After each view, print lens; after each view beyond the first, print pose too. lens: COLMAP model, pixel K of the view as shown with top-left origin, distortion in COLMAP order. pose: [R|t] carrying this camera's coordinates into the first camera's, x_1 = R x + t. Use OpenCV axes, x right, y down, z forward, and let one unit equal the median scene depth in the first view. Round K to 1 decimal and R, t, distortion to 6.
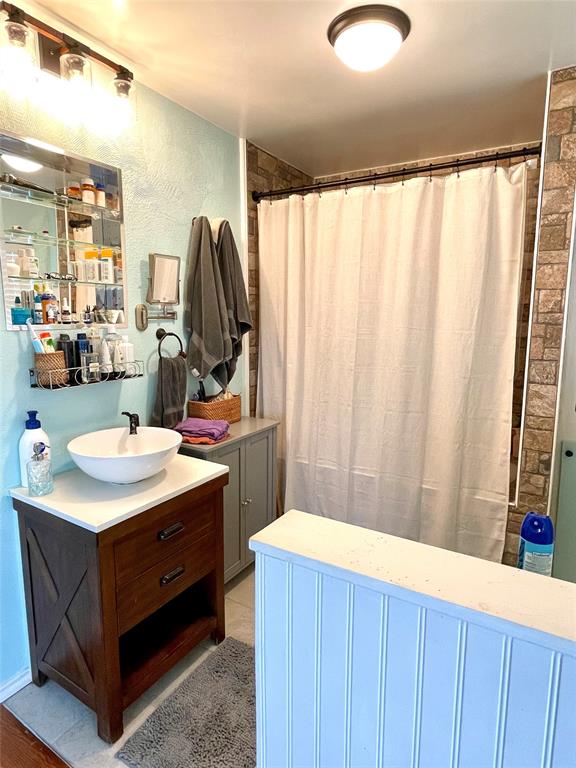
lens RADIAL K [[436.5, 0, 287.6], [0, 436.5, 381.9], [0, 0, 1]] dist [-0.003448, -0.000239]
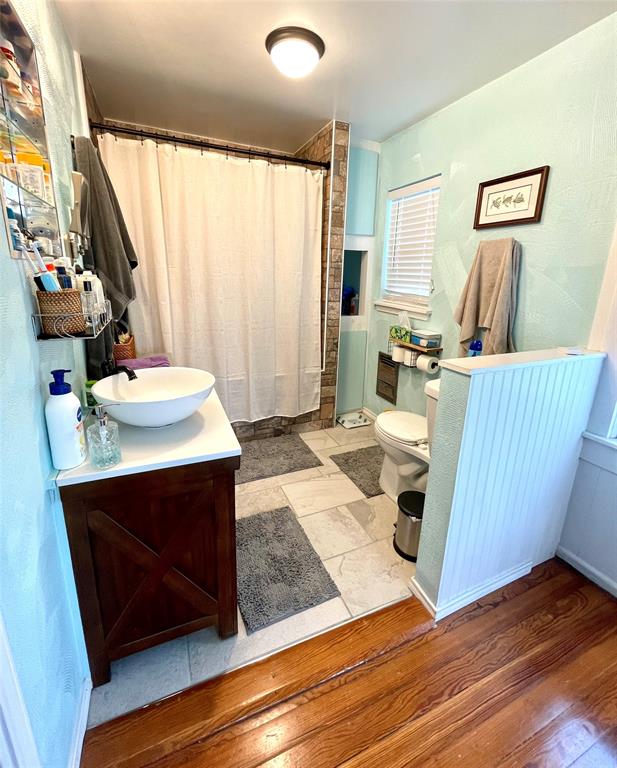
lens RADIAL K [[335.7, 0, 302.4], [0, 335.7, 355.5], [0, 0, 1]] dist [0.000645, 0.000324]
pose [[0.587518, -0.182877, 0.788276, -0.642784], [0.093973, 0.982957, 0.158001, -0.008079], [-0.803736, -0.018752, 0.594690, 0.257422]]
